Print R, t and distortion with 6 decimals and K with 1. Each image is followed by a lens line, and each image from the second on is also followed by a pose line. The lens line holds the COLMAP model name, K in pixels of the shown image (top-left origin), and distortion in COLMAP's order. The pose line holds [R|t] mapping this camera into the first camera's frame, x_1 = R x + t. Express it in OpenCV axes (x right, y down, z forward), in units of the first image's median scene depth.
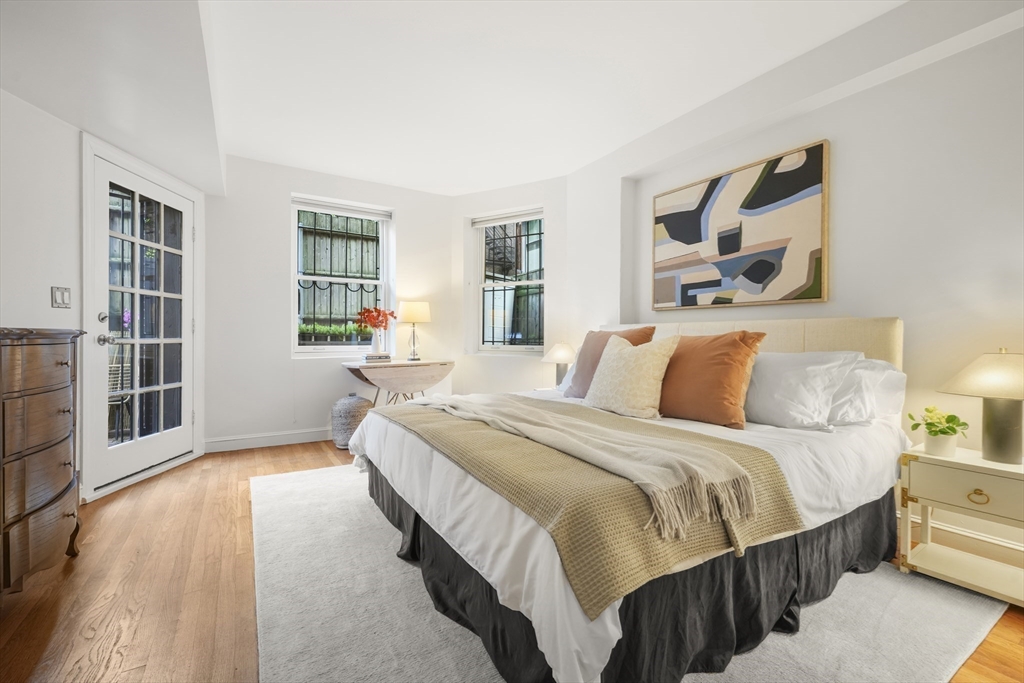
lens RADIAL K [[433.7, 0, 512.9], [0, 433.7, 339.7], [0, 0, 1]] dist [0.003744, -0.002165]
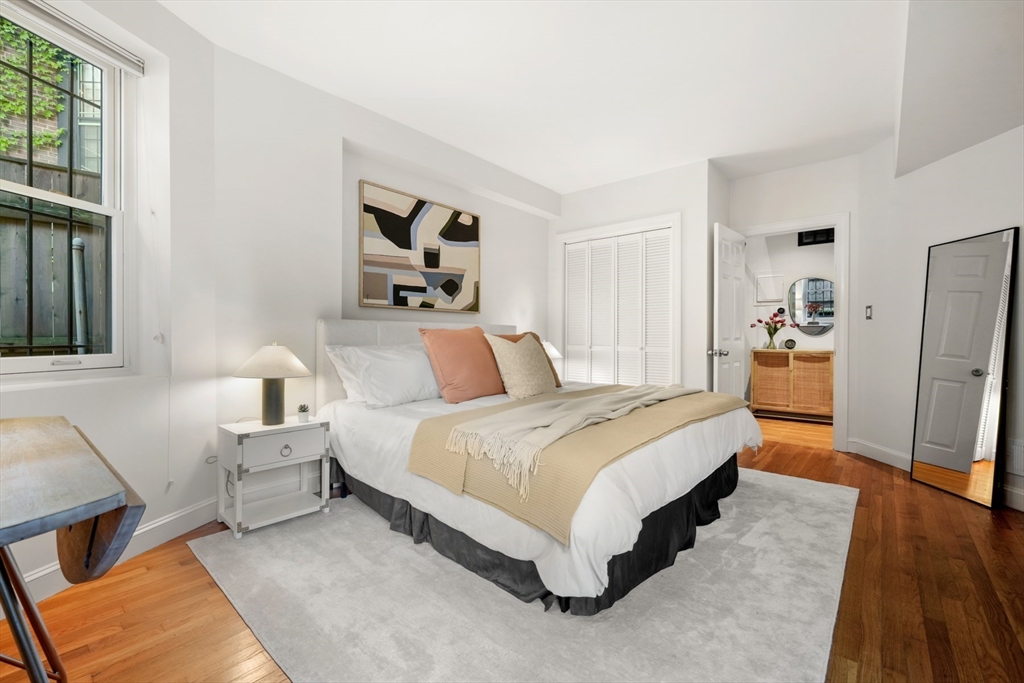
lens RADIAL K [[433.7, 0, 513.9], [0, 433.7, 337.7], [0, 0, 1]] dist [0.003744, -0.002165]
pose [[-0.304485, -0.007243, 0.952490, -0.734914], [0.003408, 0.999956, 0.008693, -0.008447], [-0.952511, 0.005893, -0.304447, 1.126140]]
